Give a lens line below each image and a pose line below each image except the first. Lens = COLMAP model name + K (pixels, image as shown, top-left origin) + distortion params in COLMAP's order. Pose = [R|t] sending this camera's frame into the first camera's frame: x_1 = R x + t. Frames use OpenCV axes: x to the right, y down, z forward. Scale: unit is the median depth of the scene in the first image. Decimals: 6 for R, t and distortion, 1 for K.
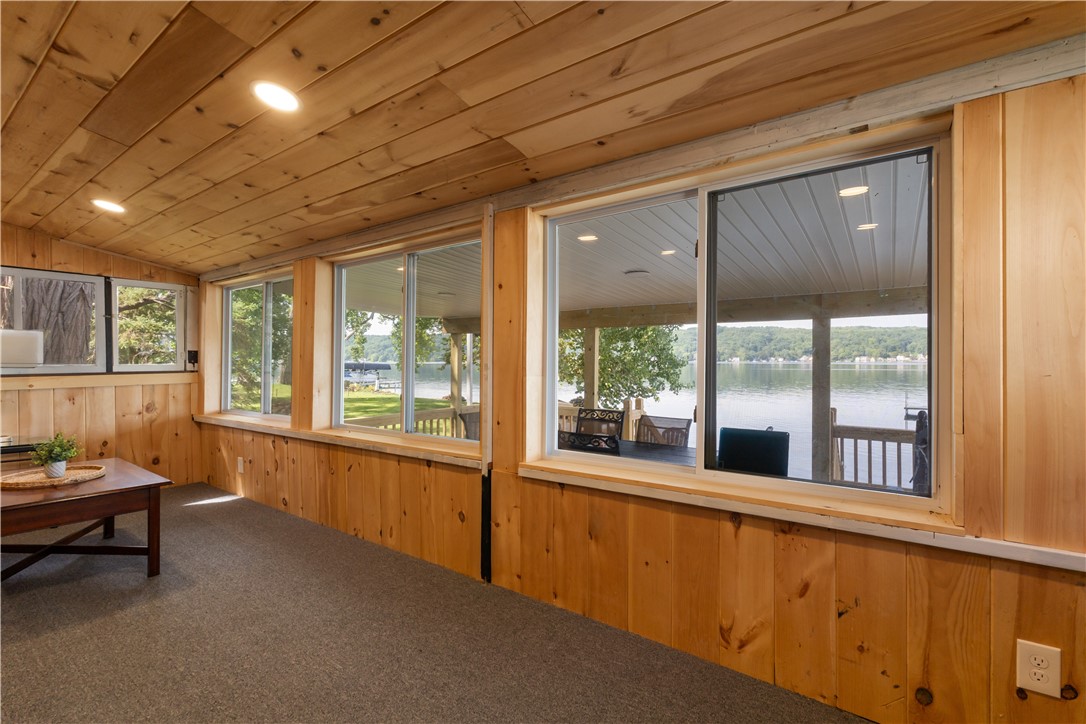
lens RADIAL K [[477.3, 0, 554.3], [0, 477.3, 371.5], [0, 0, 1]] dist [-0.004432, -0.000414]
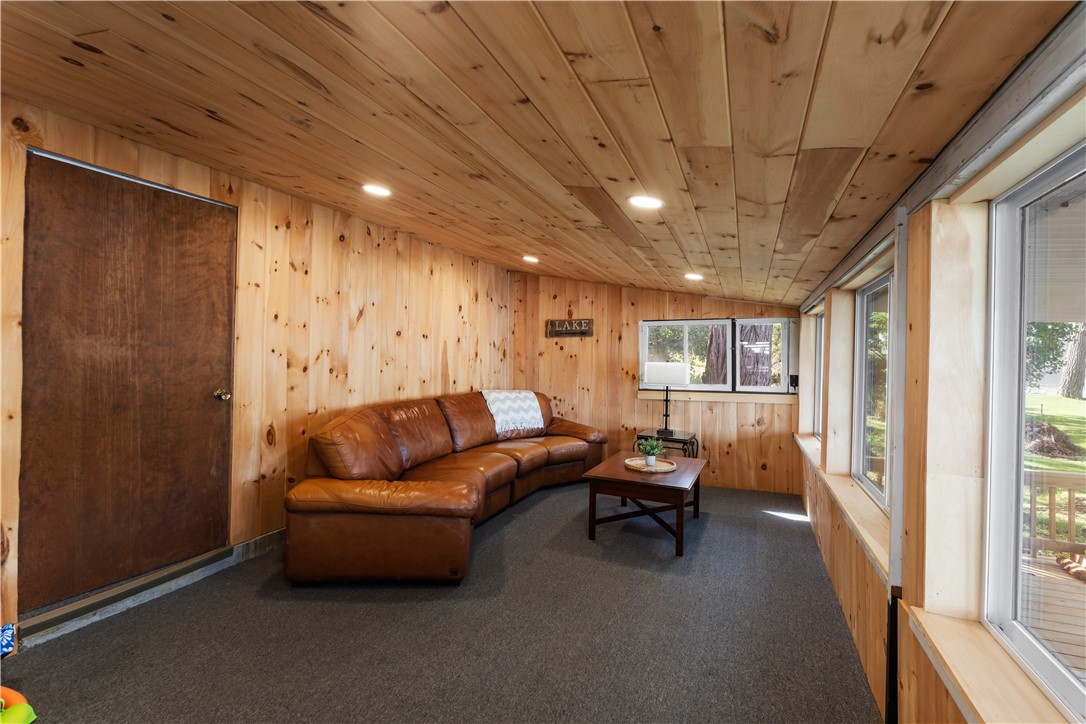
lens RADIAL K [[485.2, 0, 543.0], [0, 485.2, 358.1], [0, 0, 1]] dist [0.011702, 0.000024]
pose [[0.203877, 0.001809, -0.978995, 0.315270], [-0.030463, 0.999526, -0.004497, -0.080736], [0.978522, 0.030740, 0.203835, 0.254736]]
